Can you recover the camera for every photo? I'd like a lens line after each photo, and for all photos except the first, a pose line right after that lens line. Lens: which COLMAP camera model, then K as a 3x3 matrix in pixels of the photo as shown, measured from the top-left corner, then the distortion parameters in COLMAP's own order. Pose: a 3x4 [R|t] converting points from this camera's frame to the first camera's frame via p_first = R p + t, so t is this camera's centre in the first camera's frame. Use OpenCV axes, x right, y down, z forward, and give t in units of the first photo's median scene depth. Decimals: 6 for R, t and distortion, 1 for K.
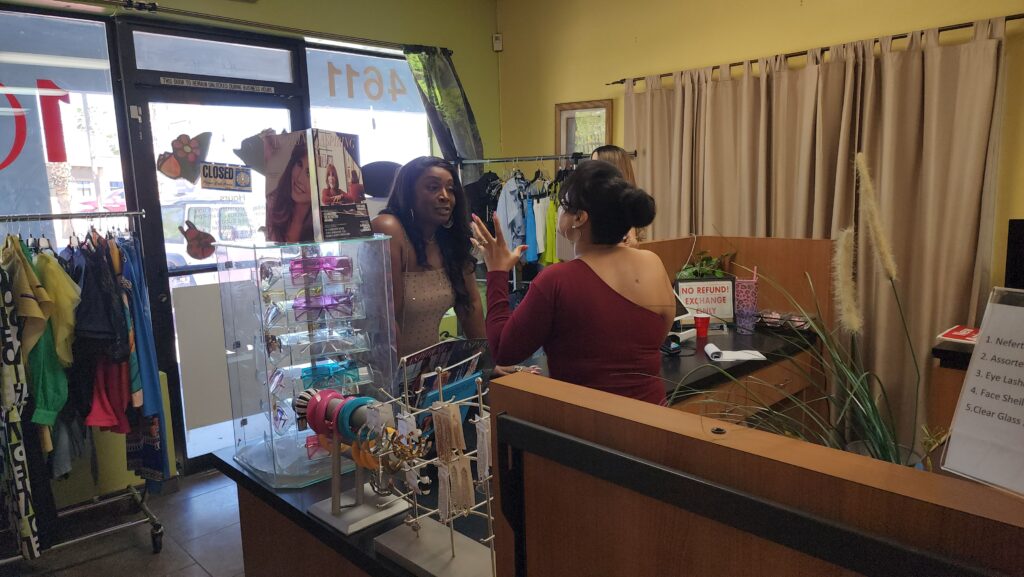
lens RADIAL K [[695.3, 0, 512.0], [0, 695.3, 288.5], [0, 0, 1]] dist [0.025354, -0.004043]
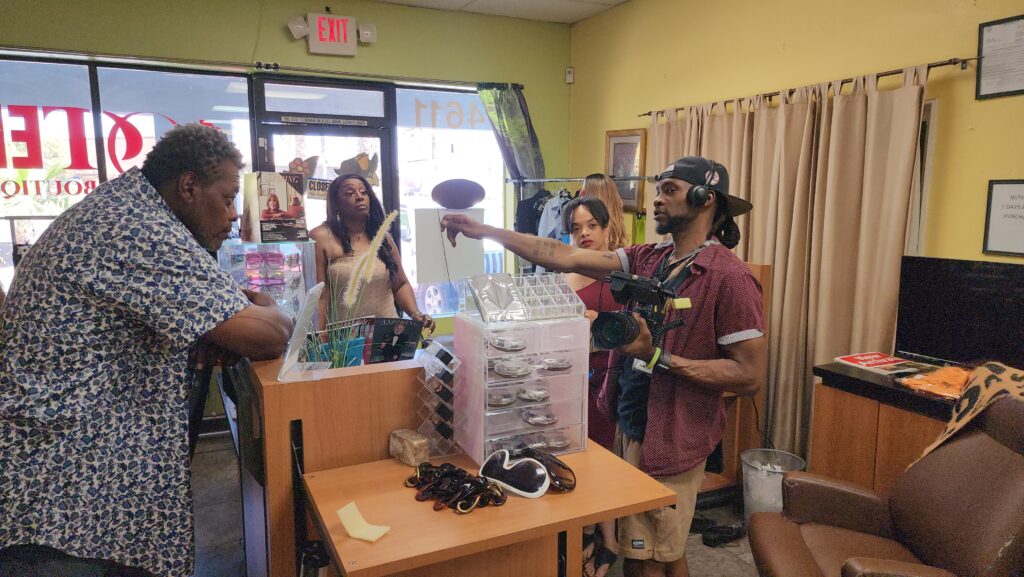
lens RADIAL K [[690.2, 0, 501.8], [0, 690.2, 302.8], [0, 0, 1]] dist [0.021130, -0.000690]
pose [[0.947729, 0.080199, -0.308834, 0.323820], [-0.075446, 0.996776, 0.027321, -0.006851], [0.310029, -0.002592, 0.950723, -0.142203]]
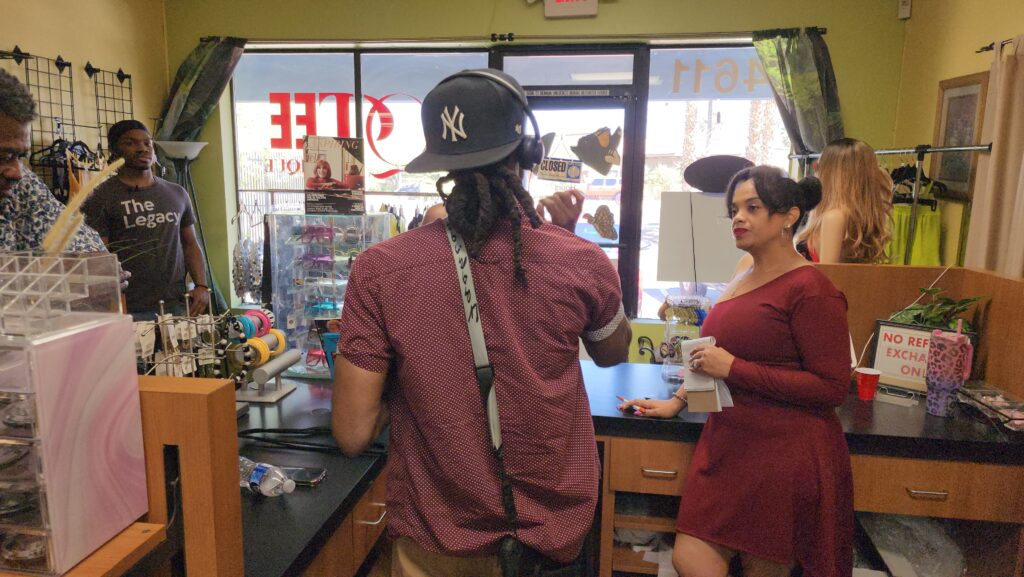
lens RADIAL K [[697.0, 0, 512.0], [0, 697.0, 288.5], [0, 0, 1]] dist [0.083834, -0.086152]
pose [[0.619248, 0.152150, -0.770313, 0.492638], [-0.143183, 0.986478, 0.079743, -0.040466], [0.772030, 0.060915, 0.632660, 0.183931]]
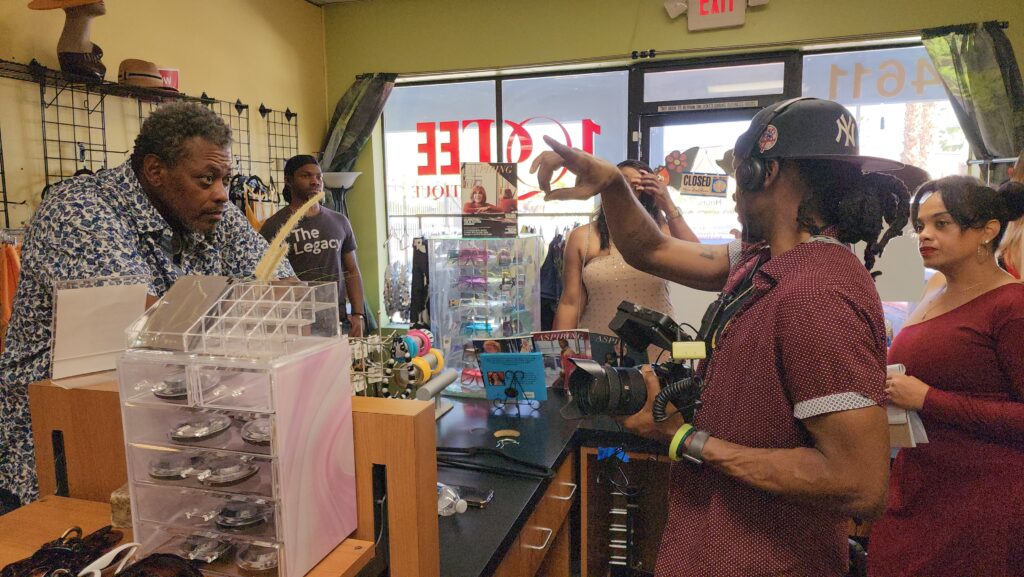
lens RADIAL K [[697.0, 0, 512.0], [0, 697.0, 288.5], [0, 0, 1]] dist [0.083834, -0.086152]
pose [[0.473667, 0.127420, -0.871438, 0.473684], [-0.124439, 0.989235, 0.077005, -0.038592], [0.871869, 0.071966, 0.484424, 0.165651]]
